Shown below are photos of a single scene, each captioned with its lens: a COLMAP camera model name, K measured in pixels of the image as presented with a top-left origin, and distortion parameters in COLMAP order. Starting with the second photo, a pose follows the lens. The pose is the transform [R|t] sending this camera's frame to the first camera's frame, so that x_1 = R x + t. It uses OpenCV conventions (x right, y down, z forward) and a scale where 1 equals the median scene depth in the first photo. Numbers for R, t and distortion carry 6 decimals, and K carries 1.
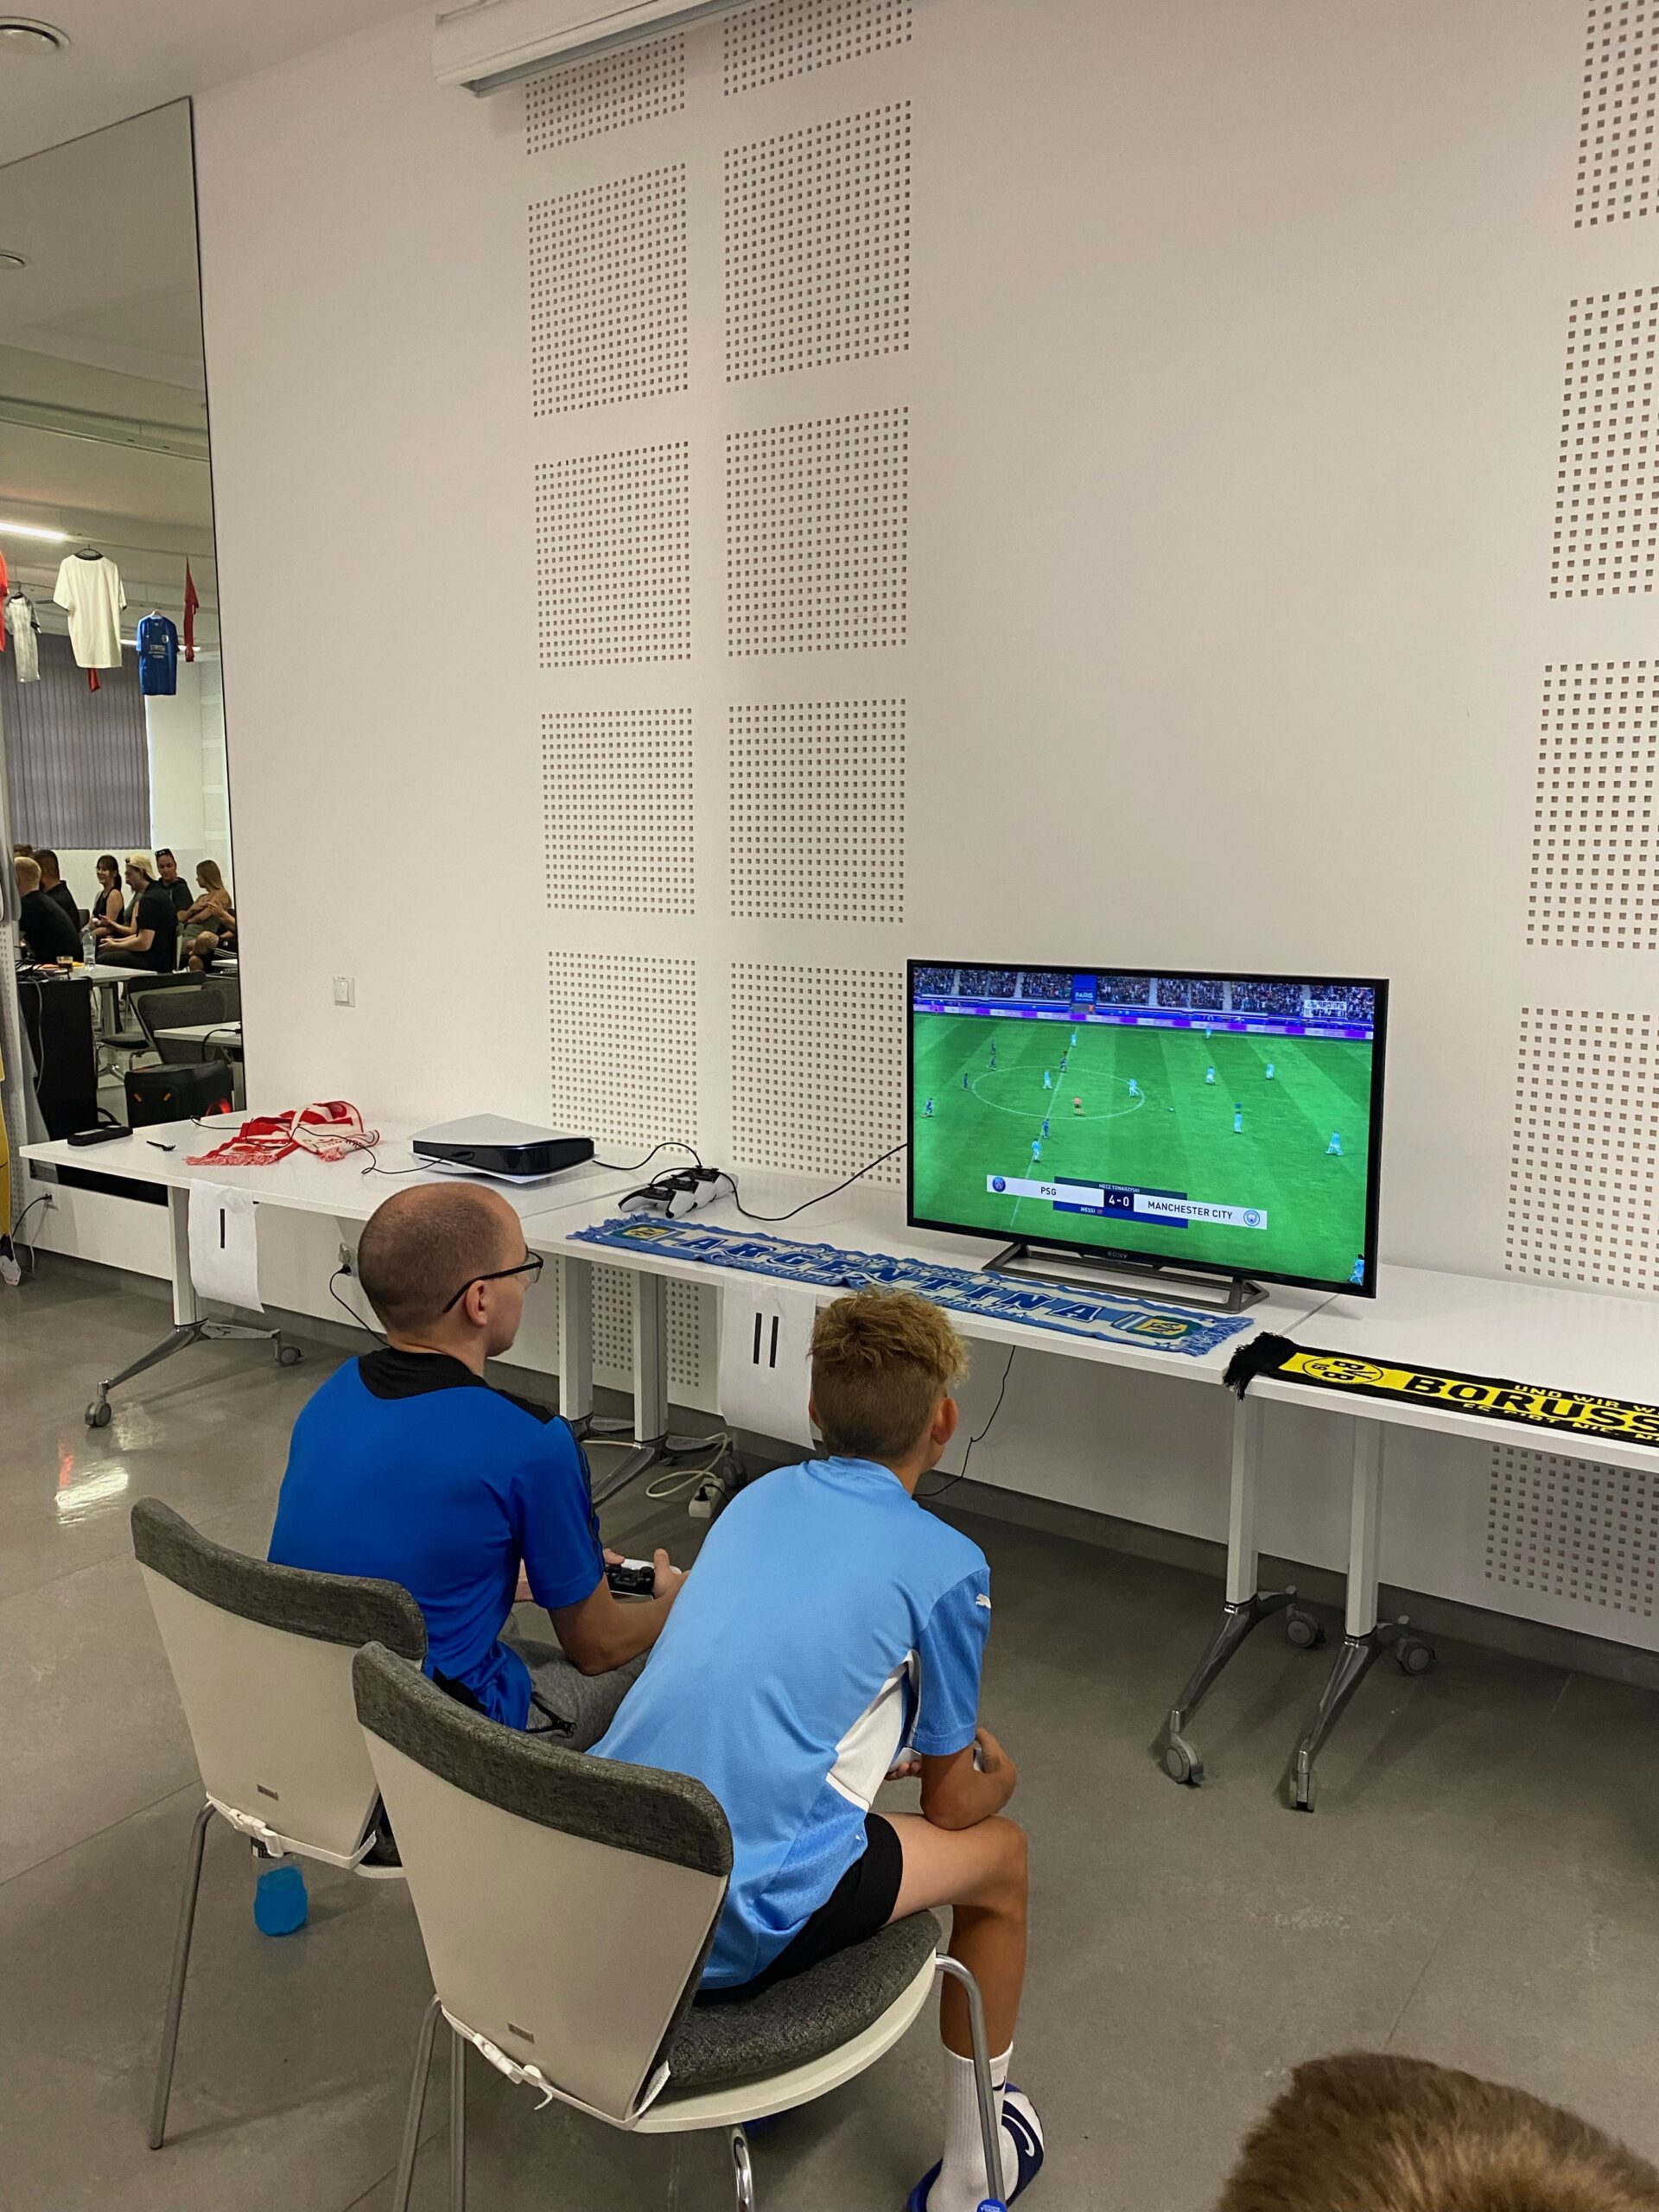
lens RADIAL K [[1728.0, 0, 829.5], [0, 1728.0, 1106.0], [0, 0, 1]] dist [0.016062, -0.000244]
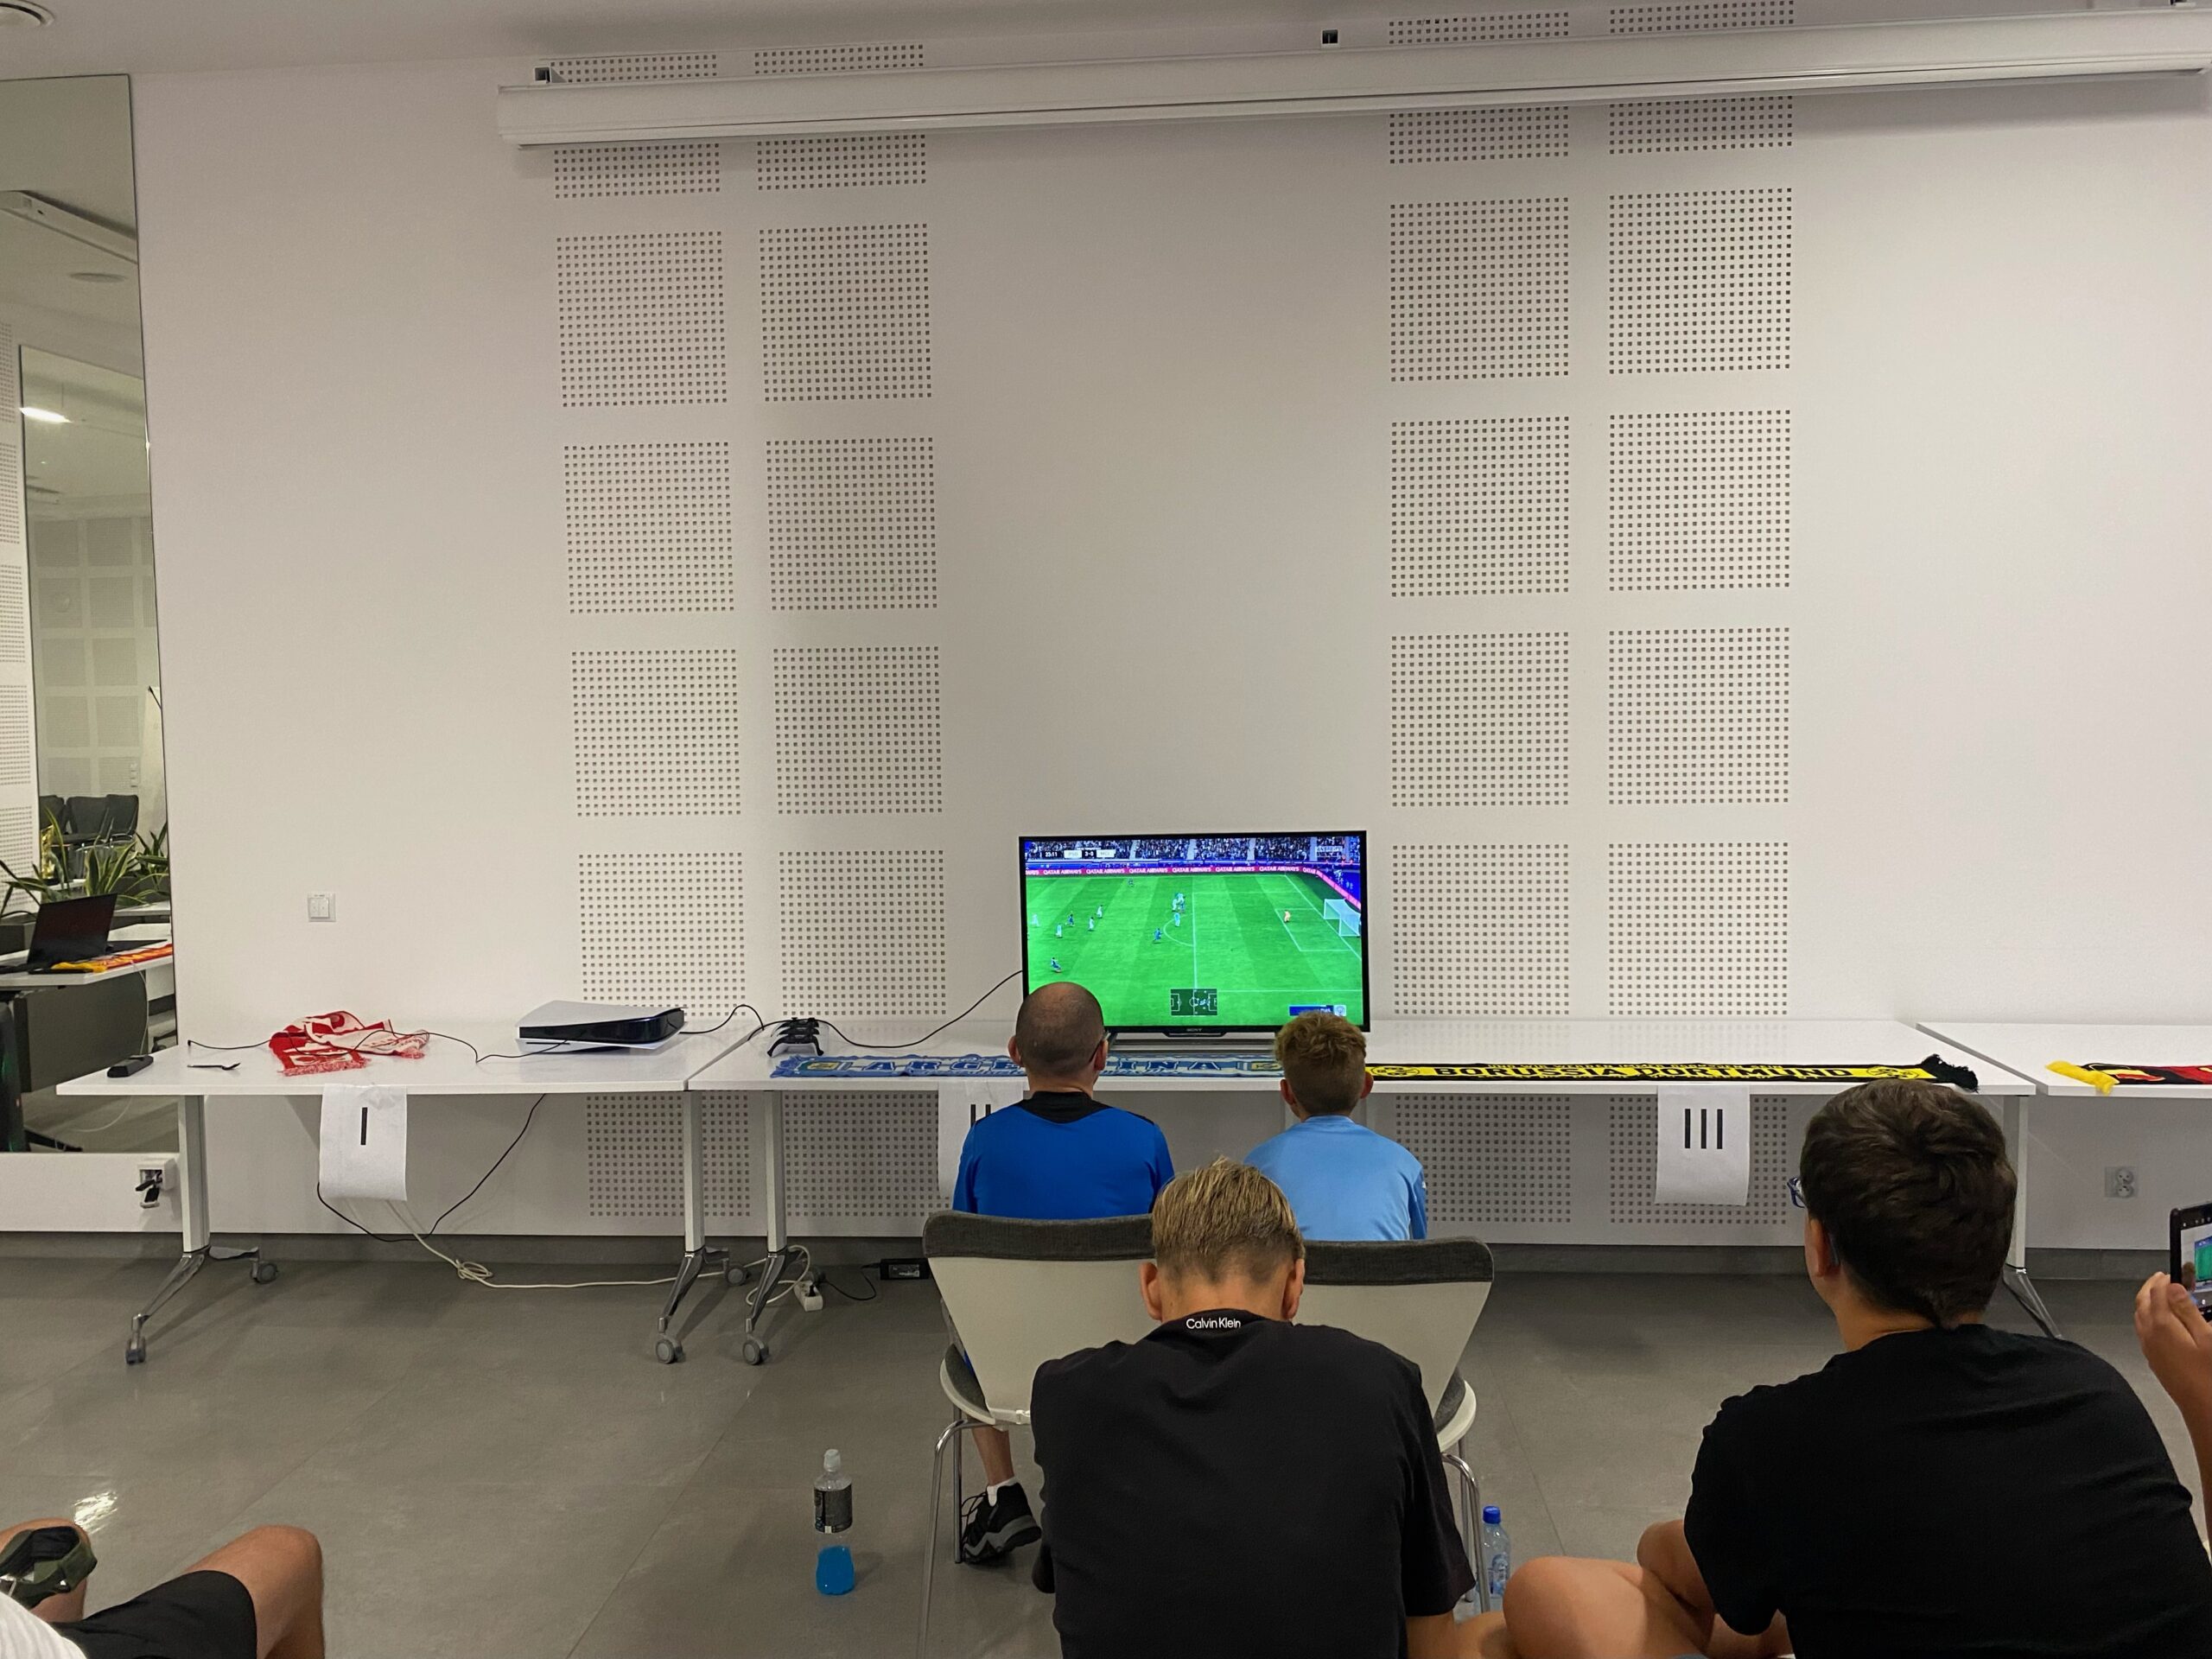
lens RADIAL K [[1728.0, 0, 1106.0], [0, 1728.0, 829.5], [0, 0, 1]] dist [0.016062, -0.000244]
pose [[0.858467, -0.051760, 0.510250, -0.532817], [0.100721, 0.992535, -0.068774, 0.009304], [-0.502881, 0.110433, 0.857272, -0.190984]]
